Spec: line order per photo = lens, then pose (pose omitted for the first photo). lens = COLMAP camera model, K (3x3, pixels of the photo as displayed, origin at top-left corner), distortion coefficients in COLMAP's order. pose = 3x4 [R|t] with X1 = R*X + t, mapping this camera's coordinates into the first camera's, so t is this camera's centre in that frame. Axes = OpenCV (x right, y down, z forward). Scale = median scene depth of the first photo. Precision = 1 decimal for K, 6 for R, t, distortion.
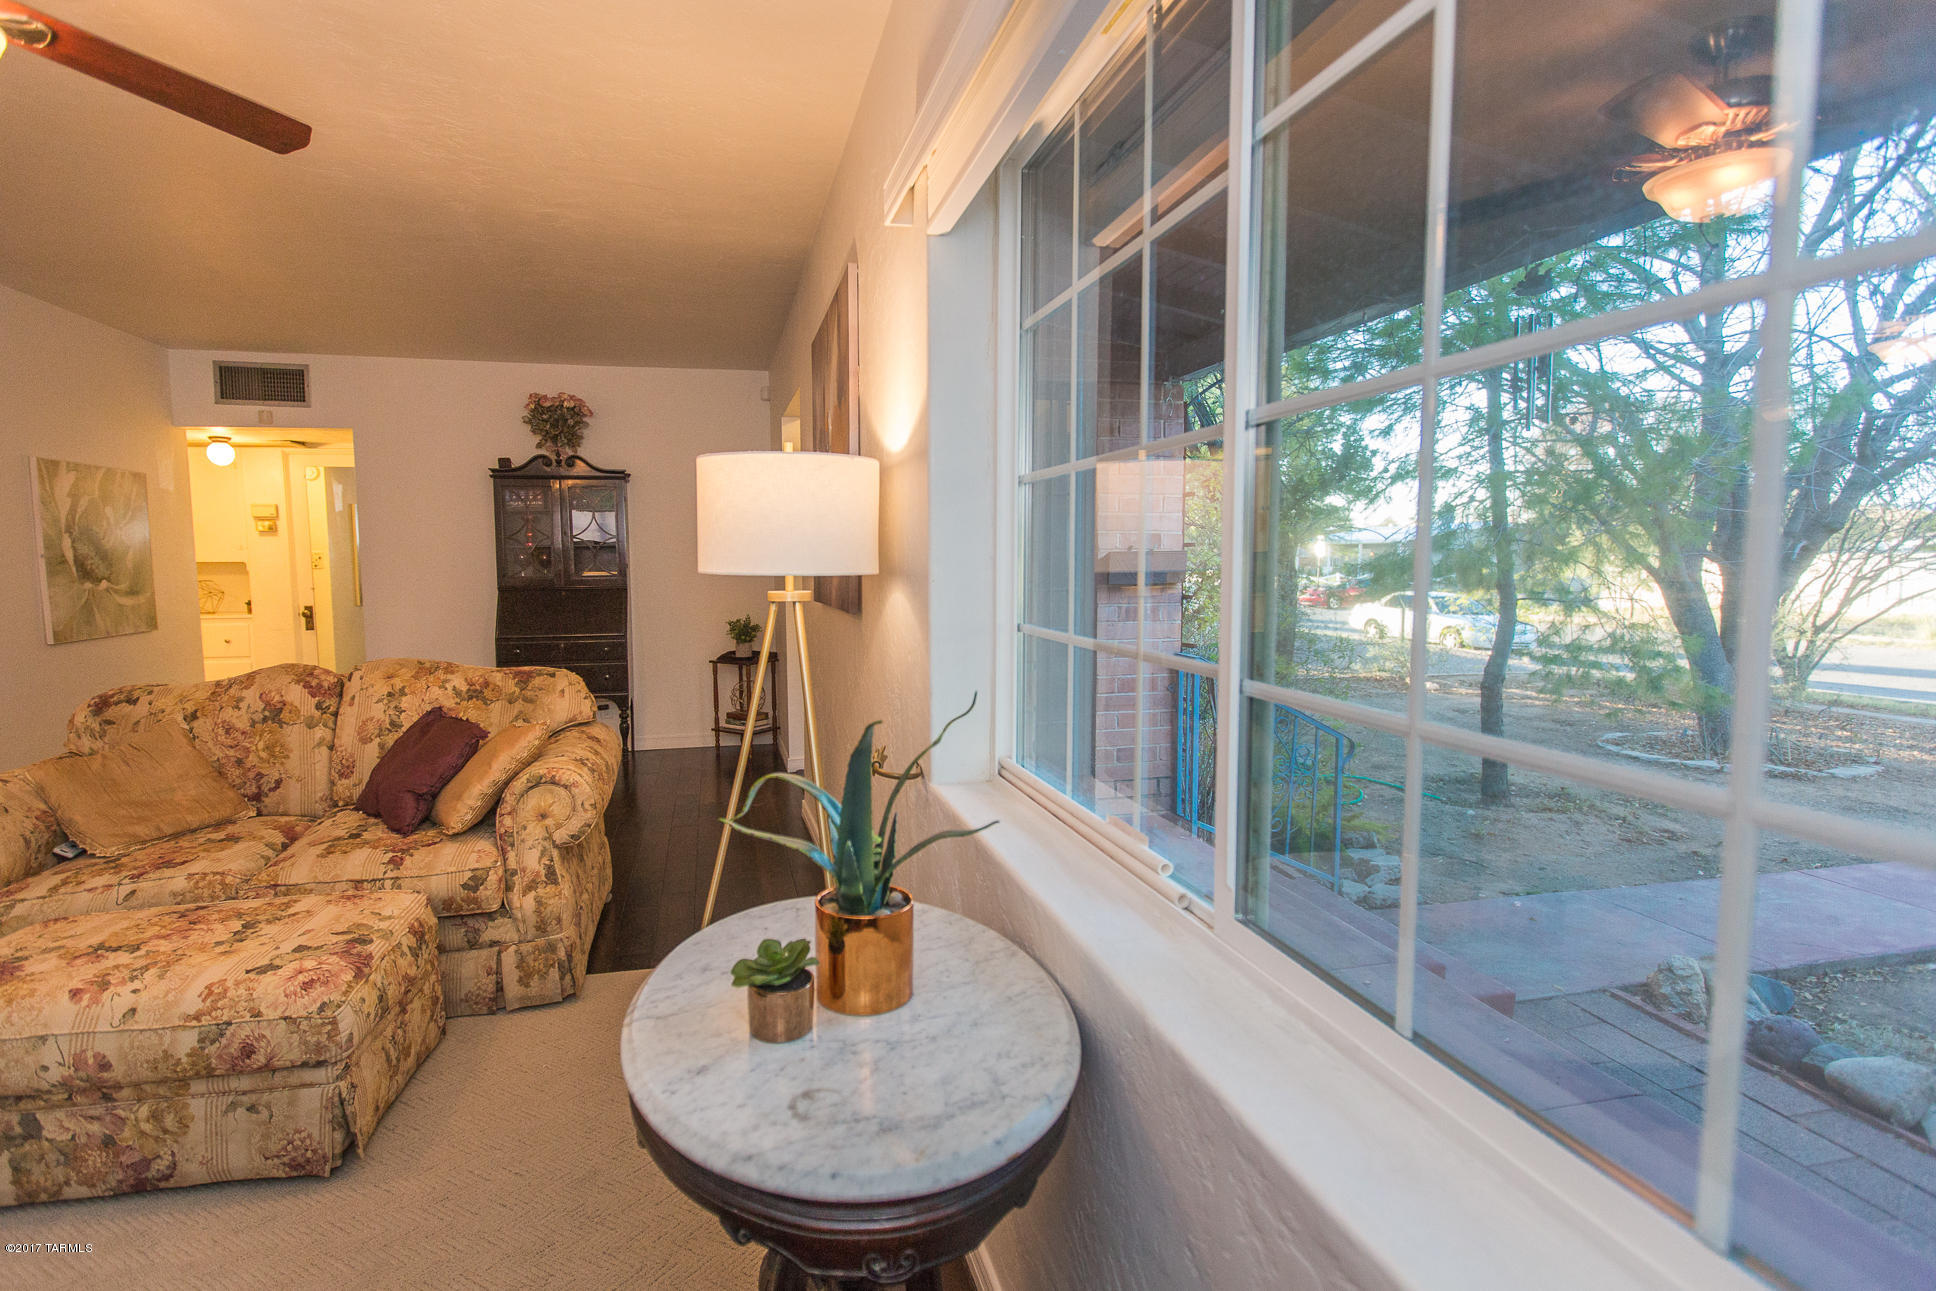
lens RADIAL K [[922.4, 0, 997.8], [0, 922.4, 594.3], [0, 0, 1]] dist [-0.000900, -0.001164]
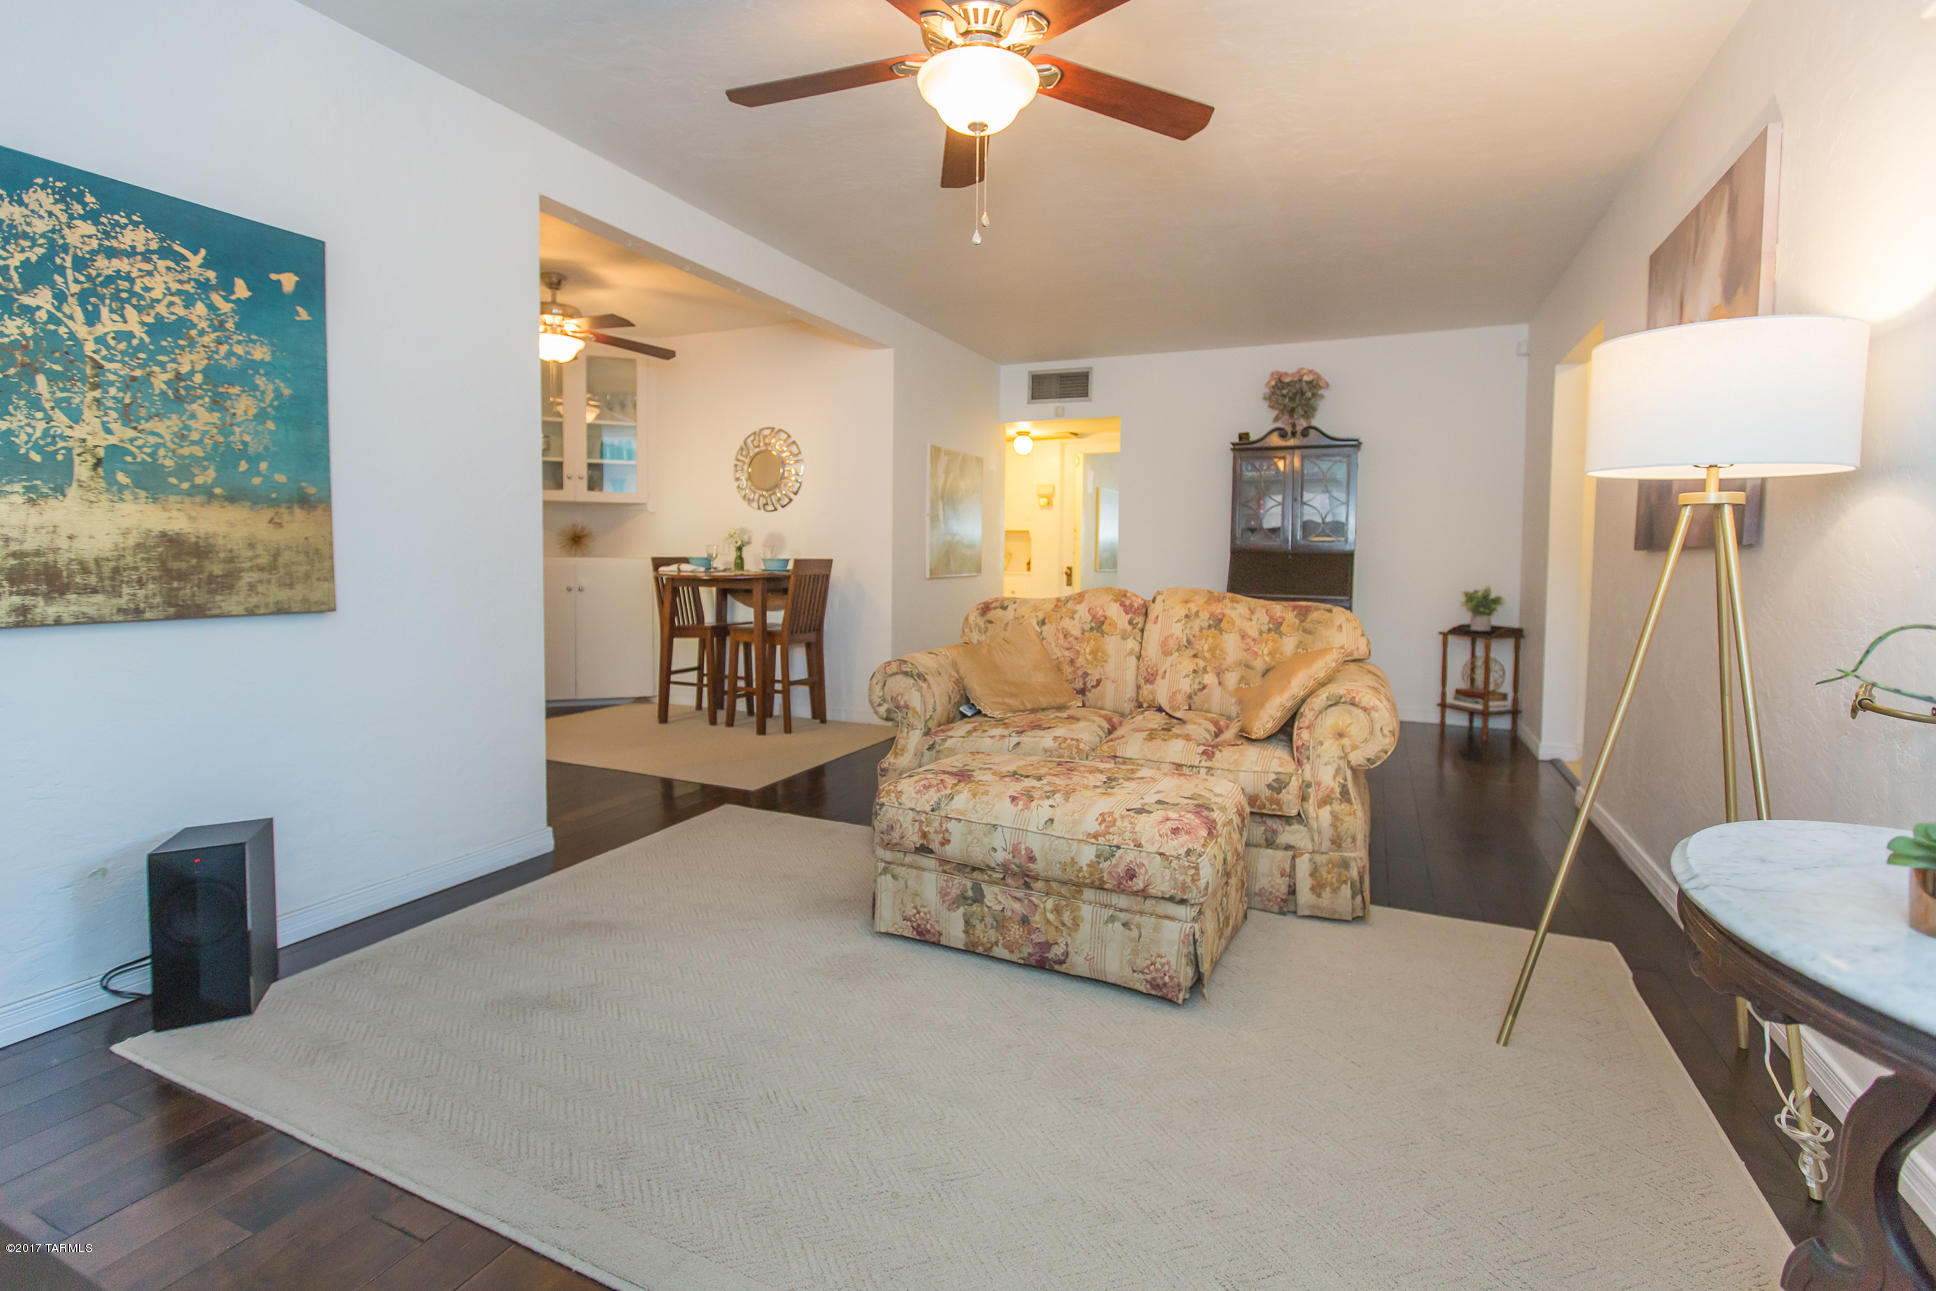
lens RADIAL K [[895.8, 0, 961.4], [0, 895.8, 586.1], [0, 0, 1]] dist [-0.000742, -0.001346]
pose [[0.796232, 0.041374, -0.603574, -0.238538], [-0.070258, 0.997232, -0.024325, 0.131485], [0.600897, 0.061774, 0.796936, -0.061493]]
